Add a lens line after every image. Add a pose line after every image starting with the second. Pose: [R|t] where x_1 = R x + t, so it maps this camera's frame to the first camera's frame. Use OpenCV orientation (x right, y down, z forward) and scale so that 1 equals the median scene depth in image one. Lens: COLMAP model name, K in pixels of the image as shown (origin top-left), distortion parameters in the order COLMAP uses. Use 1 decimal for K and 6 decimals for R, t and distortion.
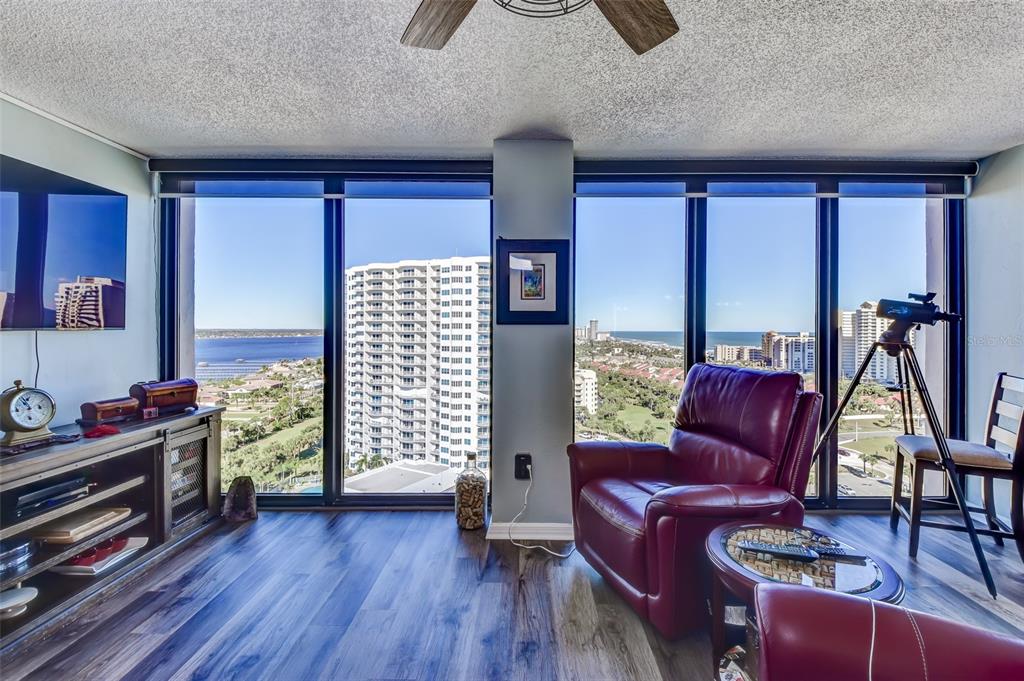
lens RADIAL K [[450.6, 0, 516.6], [0, 450.6, 332.4], [0, 0, 1]] dist [0.002616, 0.000134]
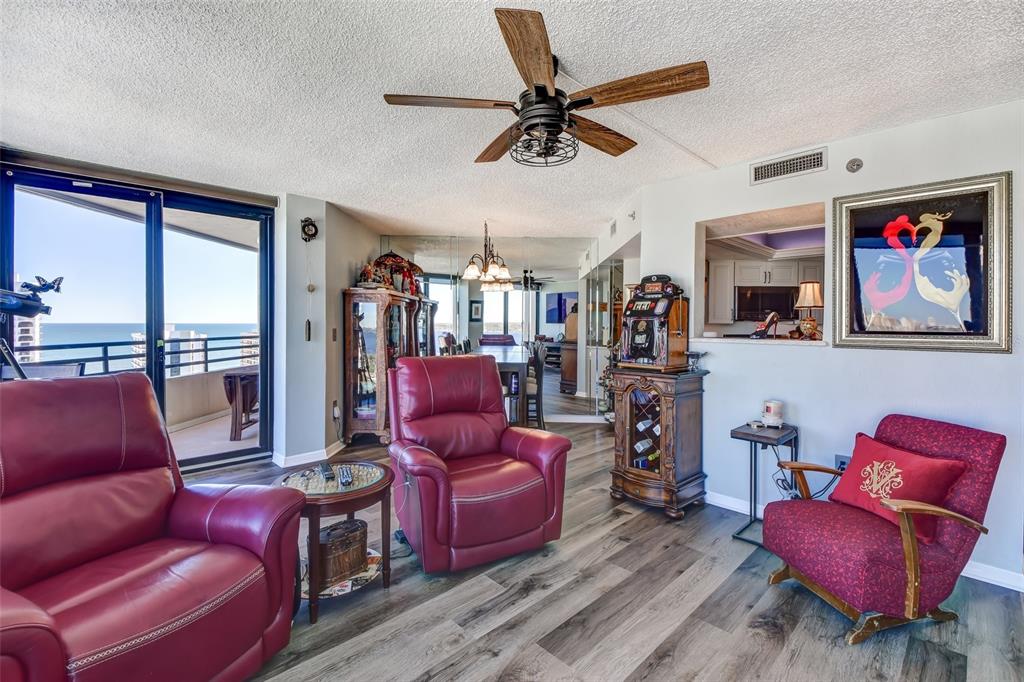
lens RADIAL K [[450.6, 0, 509.7], [0, 450.6, 335.4], [0, 0, 1]] dist [0.002616, 0.000134]
pose [[0.677791, -0.016878, 0.735061, -2.720516], [0.004167, 0.999809, 0.019115, 0.028363], [-0.735243, -0.009893, 0.677732, -1.943484]]
